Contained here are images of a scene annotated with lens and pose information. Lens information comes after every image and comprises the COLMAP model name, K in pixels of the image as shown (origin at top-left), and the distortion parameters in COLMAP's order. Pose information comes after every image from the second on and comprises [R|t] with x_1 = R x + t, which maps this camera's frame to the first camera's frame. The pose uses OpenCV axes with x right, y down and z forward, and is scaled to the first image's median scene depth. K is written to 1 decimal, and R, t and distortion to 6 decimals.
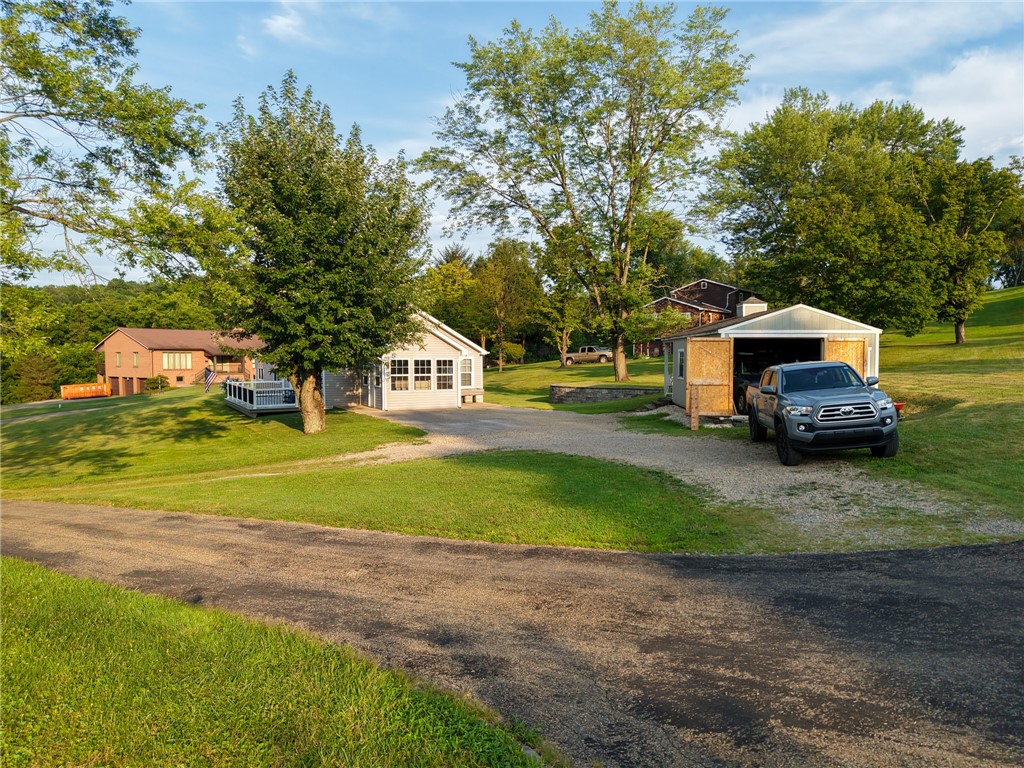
lens RADIAL K [[715.7, 0, 514.2], [0, 715.7, 386.2], [0, 0, 1]] dist [0.004886, -0.004091]
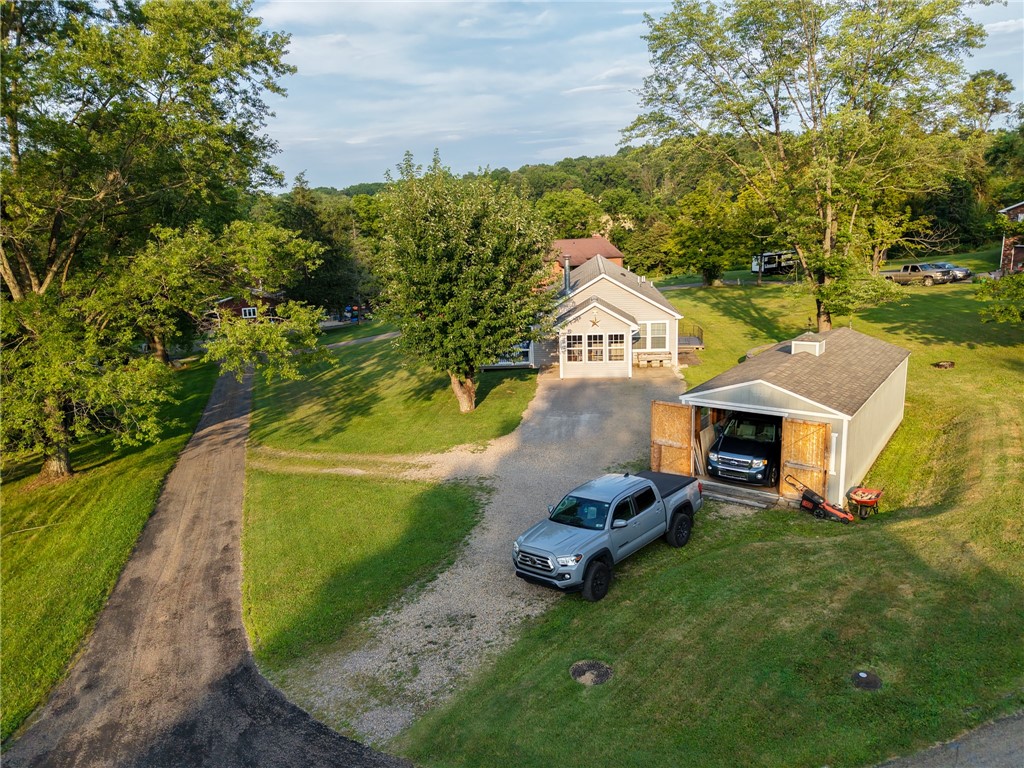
lens RADIAL K [[715.7, 0, 514.8], [0, 715.7, 381.3], [0, 0, 1]] dist [0.004886, -0.004091]
pose [[0.805374, 0.096396, -0.584876, 0.437664], [0.030047, 0.978781, 0.202692, -0.198646], [0.592004, -0.180817, 0.785389, 0.037620]]
